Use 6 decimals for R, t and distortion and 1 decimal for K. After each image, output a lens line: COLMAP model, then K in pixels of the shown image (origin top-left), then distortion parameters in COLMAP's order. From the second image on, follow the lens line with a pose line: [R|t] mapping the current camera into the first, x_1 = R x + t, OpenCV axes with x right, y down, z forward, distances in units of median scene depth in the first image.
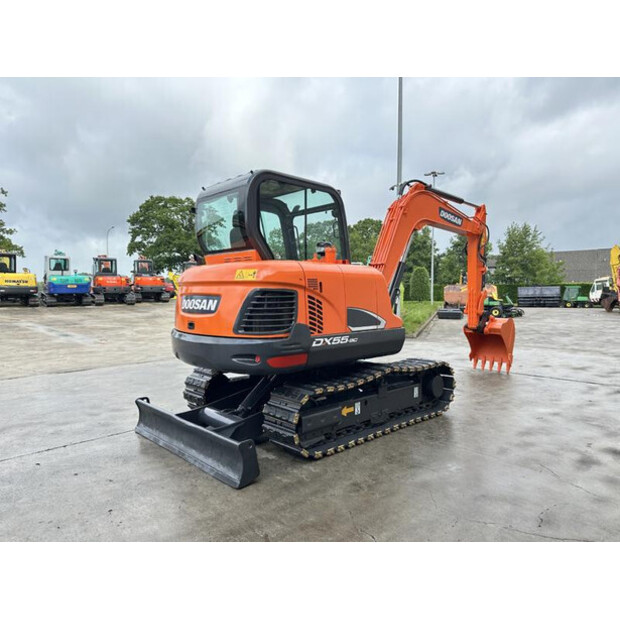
lens RADIAL K [[436.8, 0, 308.7], [0, 436.8, 308.3], [0, 0, 1]] dist [0.057070, -0.068207]
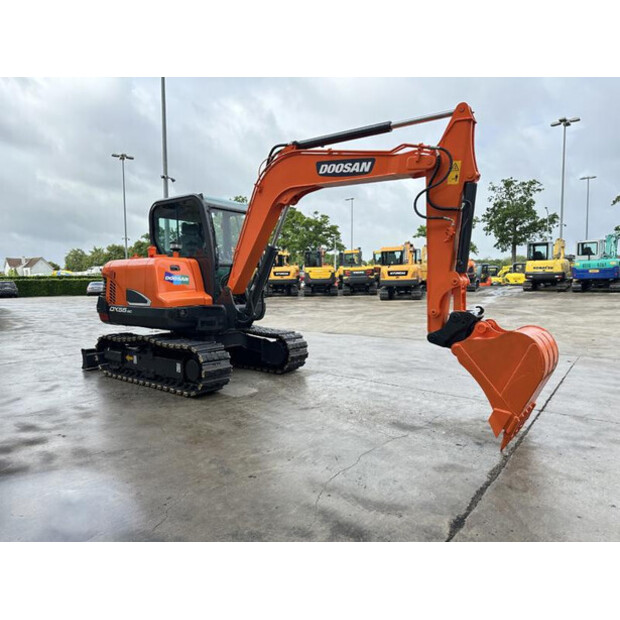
lens RADIAL K [[436.8, 0, 308.7], [0, 436.8, 308.3], [0, 0, 1]] dist [0.057070, -0.068207]
pose [[0.136797, 0.060970, -0.988721, 1.577498], [-0.028450, 0.997934, 0.057602, -0.037978], [0.990190, 0.020249, 0.138249, 1.335119]]
